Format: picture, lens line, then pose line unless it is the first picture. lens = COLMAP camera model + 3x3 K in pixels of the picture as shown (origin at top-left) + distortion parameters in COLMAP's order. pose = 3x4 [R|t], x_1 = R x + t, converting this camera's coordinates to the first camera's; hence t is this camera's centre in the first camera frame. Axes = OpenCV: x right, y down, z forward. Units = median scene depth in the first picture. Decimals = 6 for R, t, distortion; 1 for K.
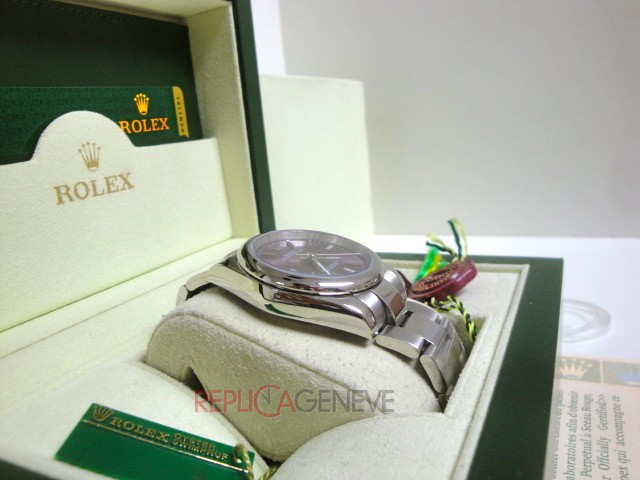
lens RADIAL K [[523.1, 0, 320.0], [0, 523.1, 240.0], [0, 0, 1]] dist [-0.135034, 0.082977]
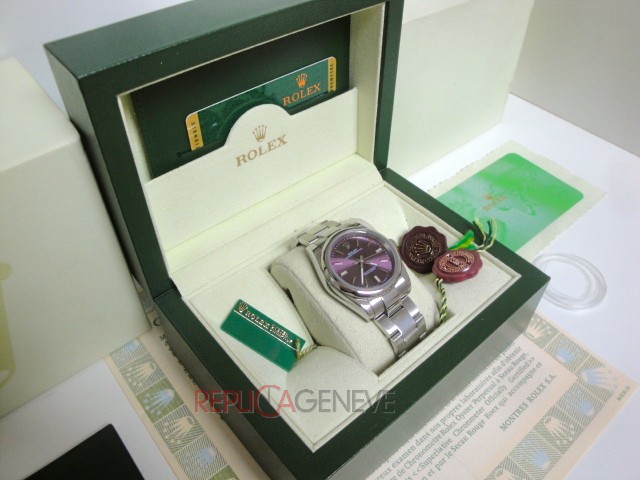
lens RADIAL K [[523.1, 0, 320.0], [0, 523.1, 240.0], [0, 0, 1]] dist [-0.135034, 0.082977]
pose [[0.912388, 0.351342, -0.210016, 0.168715], [-0.176466, 0.800571, 0.572665, -0.845310], [0.369335, -0.485432, 0.792432, -0.357844]]
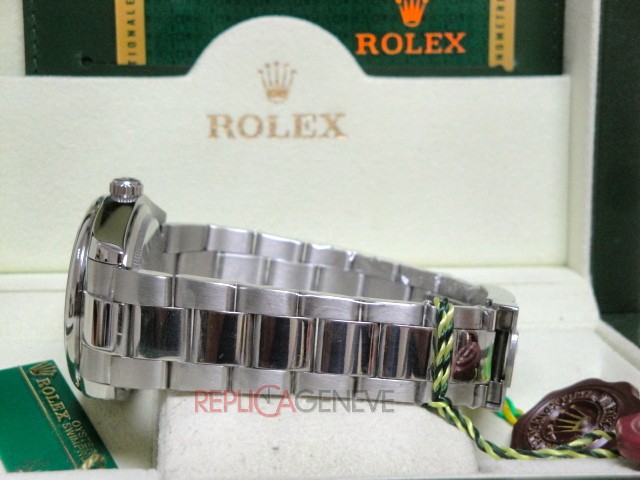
lens RADIAL K [[1407.3, 0, 320.0], [0, 1407.3, 240.0], [0, 0, 1]] dist [0.259700, 0.629595]
pose [[0.516711, 0.227160, -0.825474, 1.249776], [-0.240213, 0.963897, 0.114889, -0.190955], [0.821771, 0.138925, 0.552623, -0.009422]]
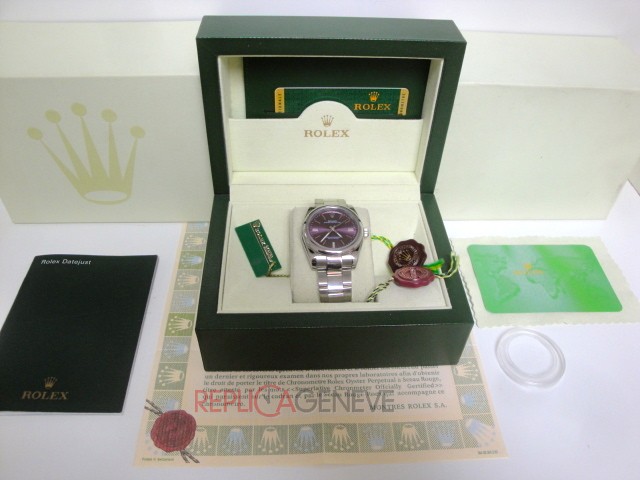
lens RADIAL K [[523.1, 0, 320.0], [0, 523.1, 240.0], [0, 0, 1]] dist [-0.135034, 0.082977]
pose [[0.473840, 0.684680, -0.553796, 1.096421], [-0.270502, 0.711640, 0.648381, -1.218279], [0.838036, -0.157426, 0.522410, -0.256746]]
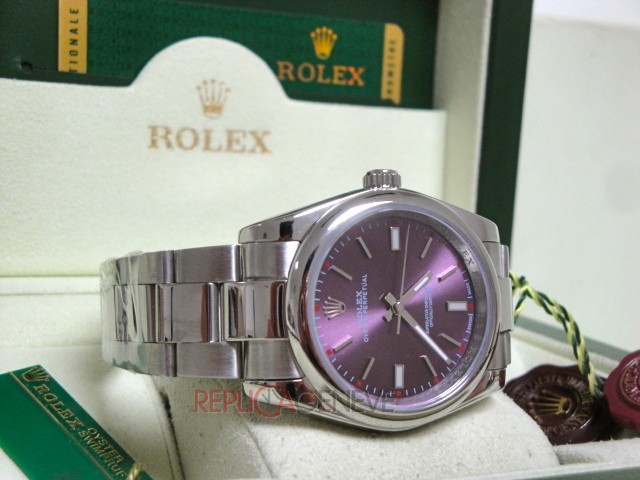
lens RADIAL K [[1020.3, 0, 320.0], [0, 1020.3, 240.0], [0, 0, 1]] dist [0.142020, 0.040454]
pose [[0.777779, 0.214169, -0.590924, 0.620132], [-0.269691, 0.962928, -0.005974, 0.005352], [0.567739, 0.164013, 0.806705, -0.108986]]
